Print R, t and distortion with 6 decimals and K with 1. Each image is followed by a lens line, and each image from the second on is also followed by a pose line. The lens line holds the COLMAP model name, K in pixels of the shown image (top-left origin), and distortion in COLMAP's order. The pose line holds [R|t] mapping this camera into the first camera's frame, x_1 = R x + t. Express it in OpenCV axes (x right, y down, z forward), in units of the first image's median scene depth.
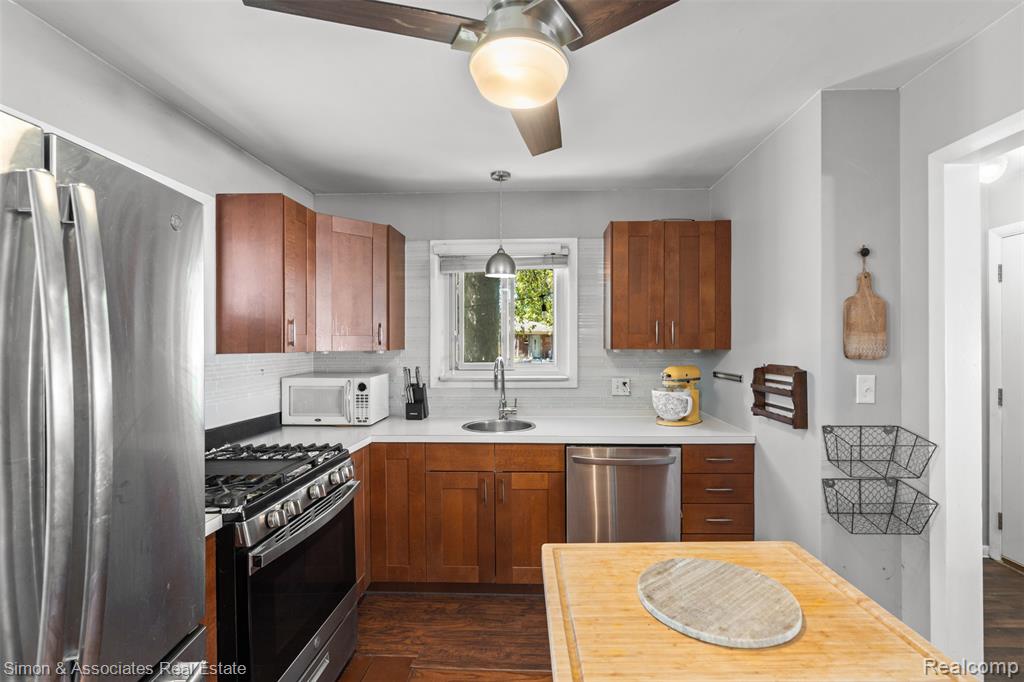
lens RADIAL K [[474.6, 0, 512.0], [0, 474.6, 341.0], [0, 0, 1]] dist [0.000076, 0.000199]
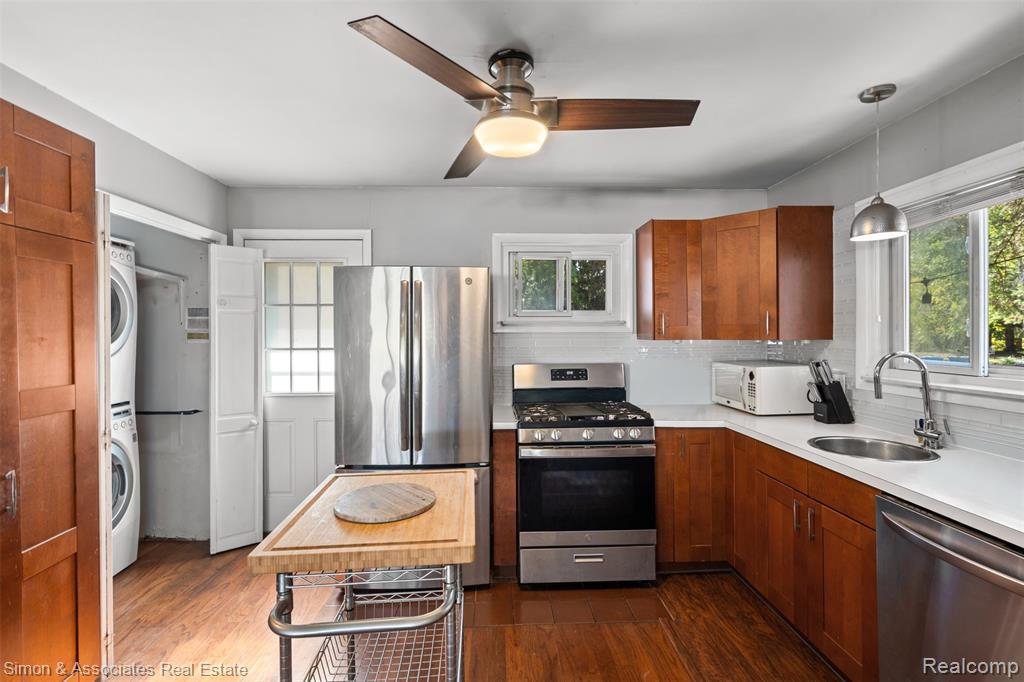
lens RADIAL K [[456.5, 0, 515.3], [0, 456.5, 333.2], [0, 0, 1]] dist [0.002543, 0.000834]
pose [[0.096831, 0.000698, -0.995301, 0.606044], [0.006196, 0.999980, 0.001304, 0.001496], [0.995282, -0.006293, 0.096825, 0.404227]]
